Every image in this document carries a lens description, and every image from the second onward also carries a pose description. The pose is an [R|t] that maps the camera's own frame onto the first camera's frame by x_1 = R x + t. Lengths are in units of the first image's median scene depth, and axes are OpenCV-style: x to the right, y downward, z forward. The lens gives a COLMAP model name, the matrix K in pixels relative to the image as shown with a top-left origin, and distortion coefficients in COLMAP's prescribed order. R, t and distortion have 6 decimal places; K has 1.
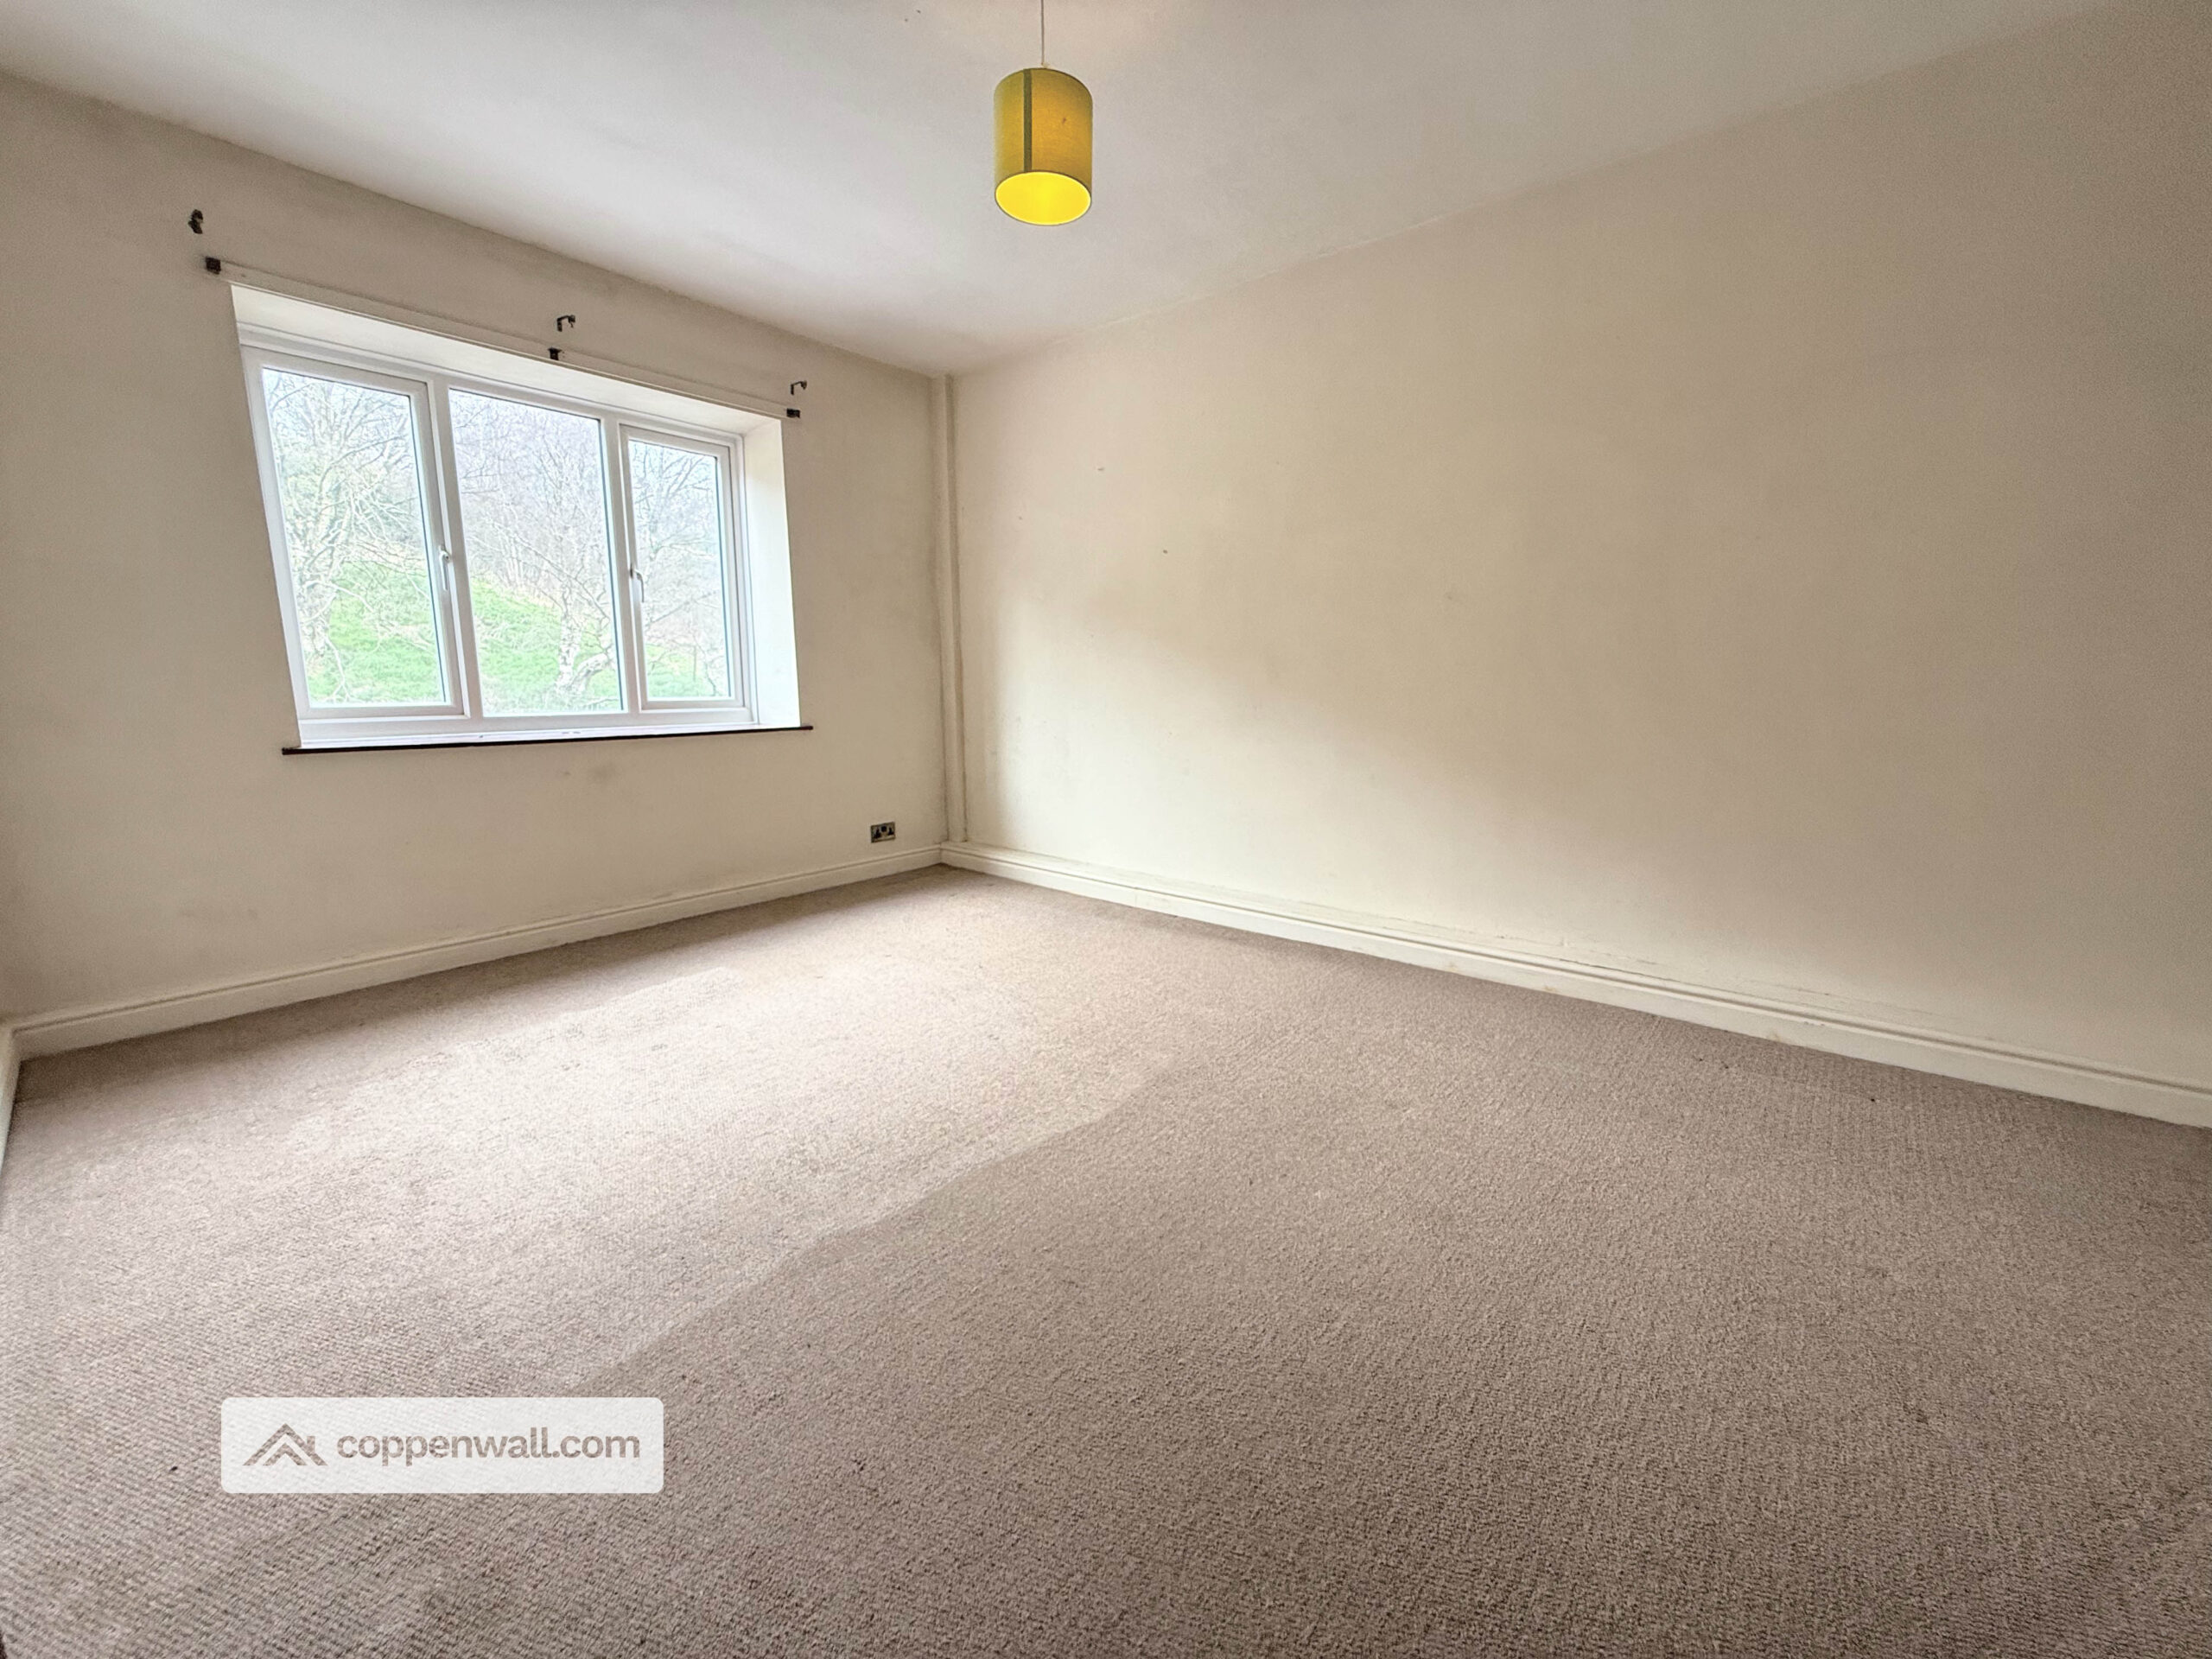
lens RADIAL K [[879.8, 0, 1106.0], [0, 879.8, 829.5], [0, 0, 1]] dist [-0.000048, 0.000151]
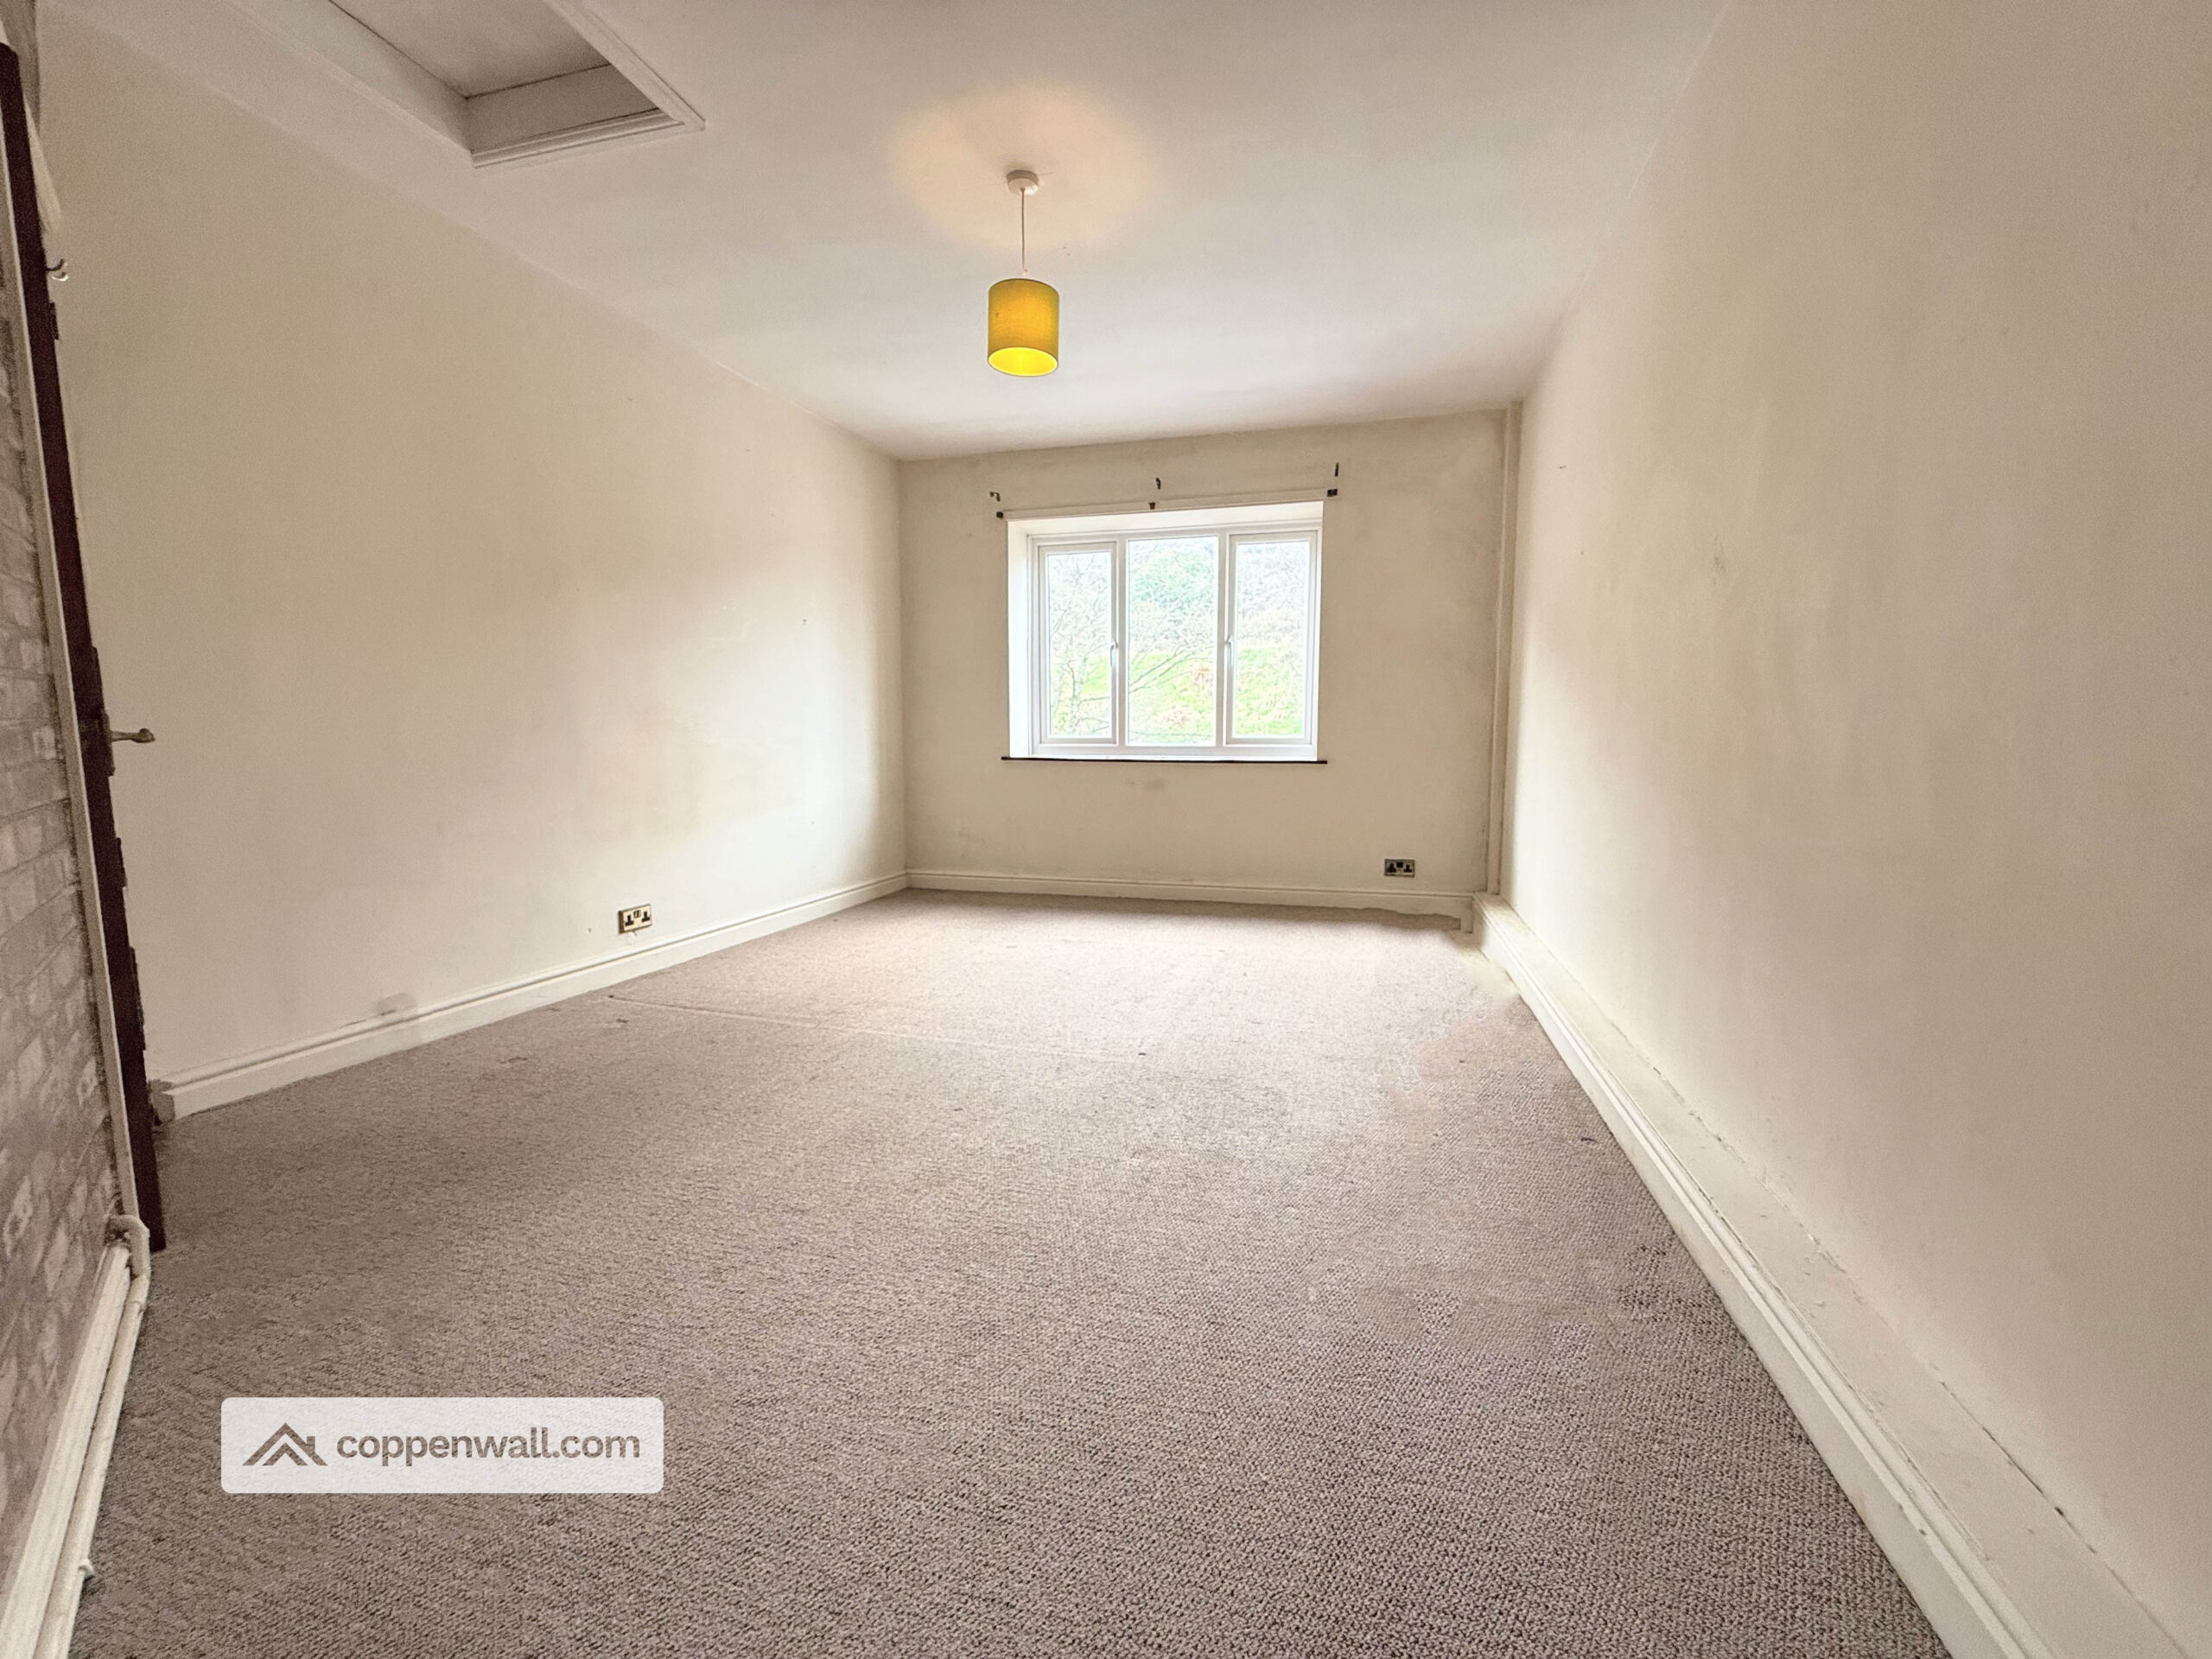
lens RADIAL K [[879.8, 0, 1106.0], [0, 879.8, 829.5], [0, 0, 1]] dist [-0.000048, 0.000151]
pose [[0.408436, 0.095643, -0.907762, 0.645625], [-0.156801, 0.987064, 0.033447, -0.026134], [0.899218, 0.128677, 0.418150, 0.313556]]
